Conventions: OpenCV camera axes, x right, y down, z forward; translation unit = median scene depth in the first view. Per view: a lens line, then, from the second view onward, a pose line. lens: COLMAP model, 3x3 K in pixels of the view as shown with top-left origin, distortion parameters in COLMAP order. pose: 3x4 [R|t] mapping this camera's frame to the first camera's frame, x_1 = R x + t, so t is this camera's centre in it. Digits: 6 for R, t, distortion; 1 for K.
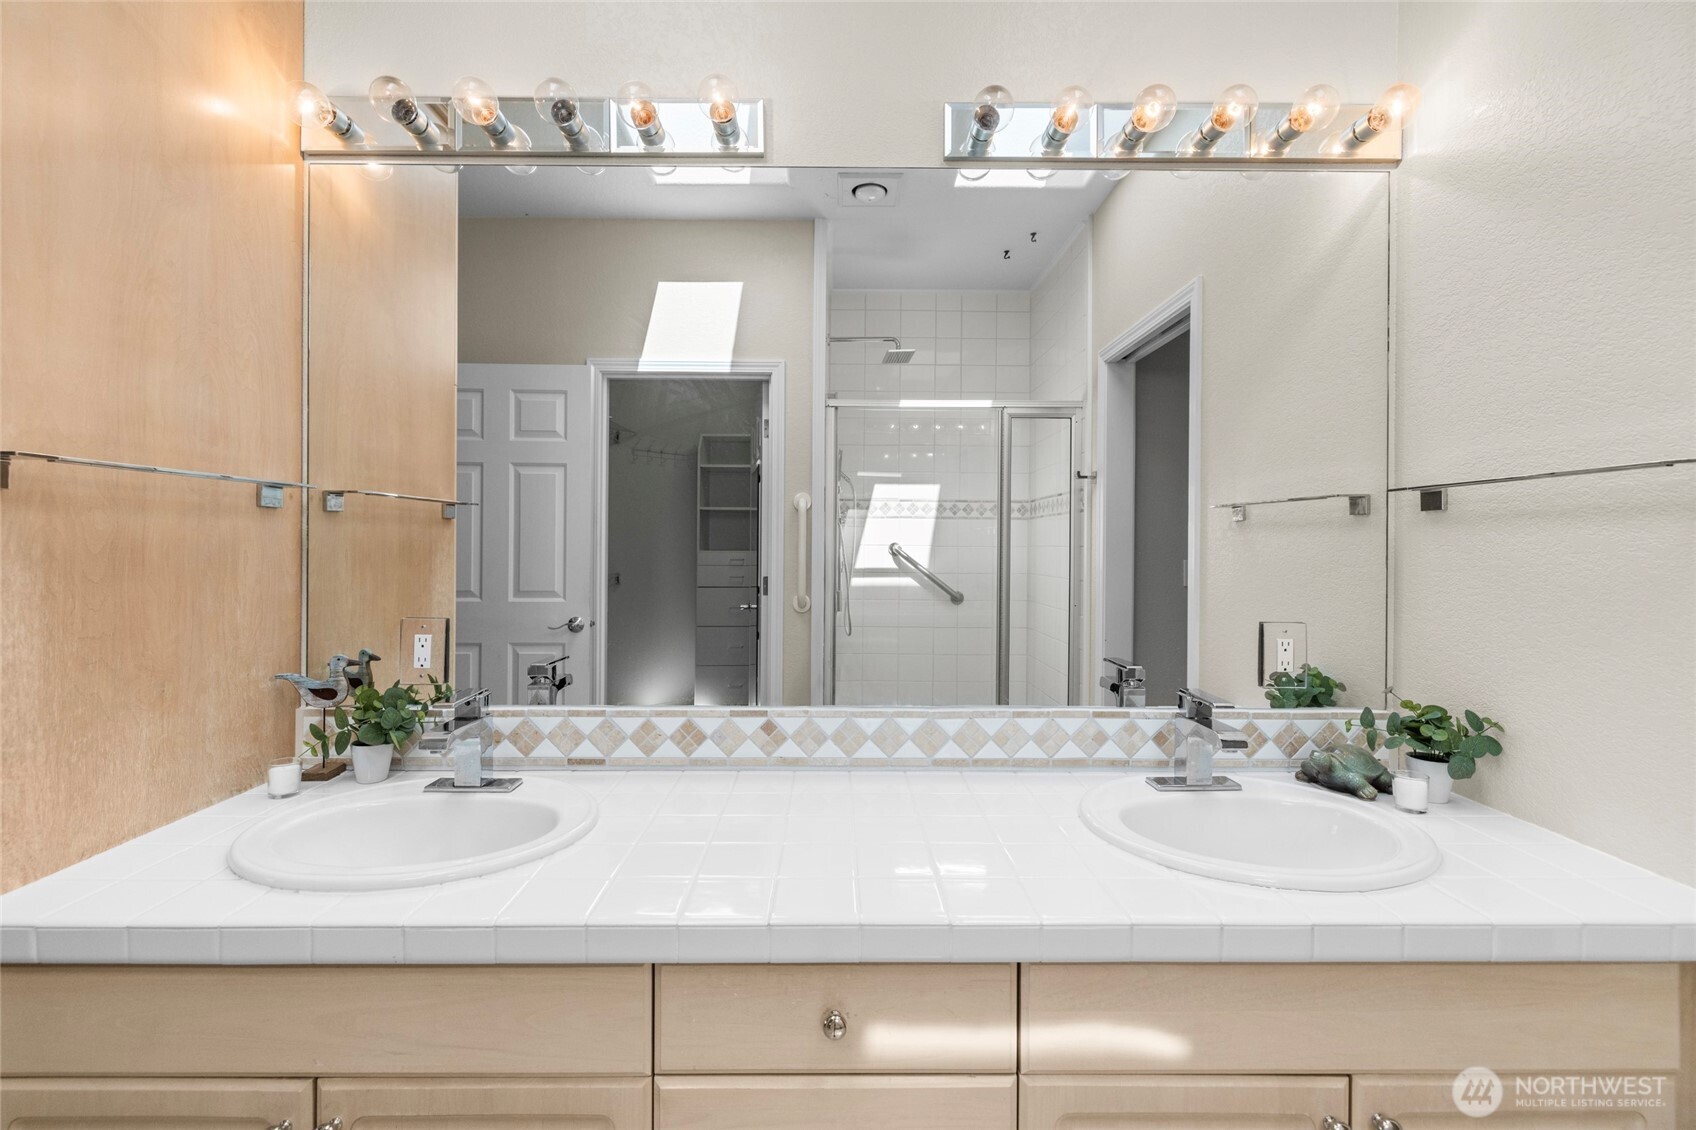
lens RADIAL K [[715.5, 0, 846.5], [0, 715.5, 551.4], [0, 0, 1]] dist [-0.010892, 0.002588]
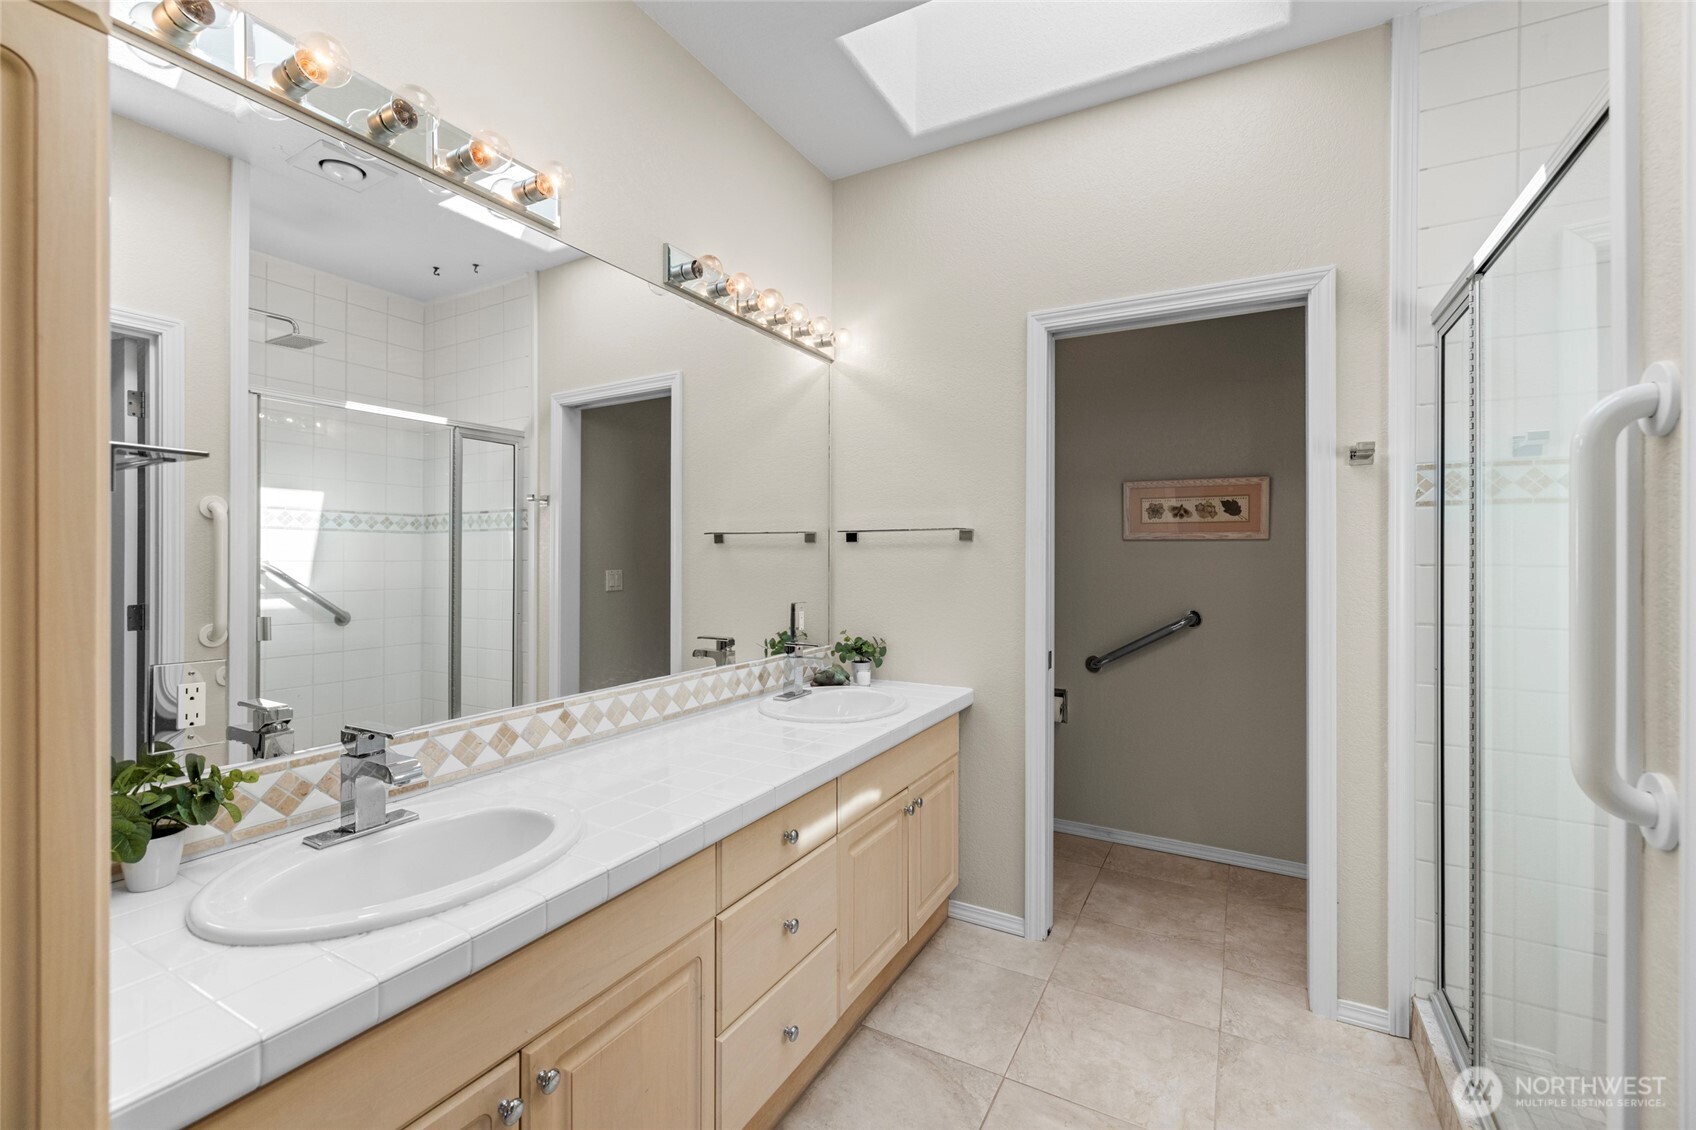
lens RADIAL K [[715.5, 0, 865.7], [0, 715.5, 560.1], [0, 0, 1]] dist [-0.010892, 0.002588]
pose [[0.475646, -0.006823, 0.879610, -0.896875], [0.011908, 0.999928, 0.001317, -0.007225], [-0.879556, 0.009848, 0.475694, -0.000561]]
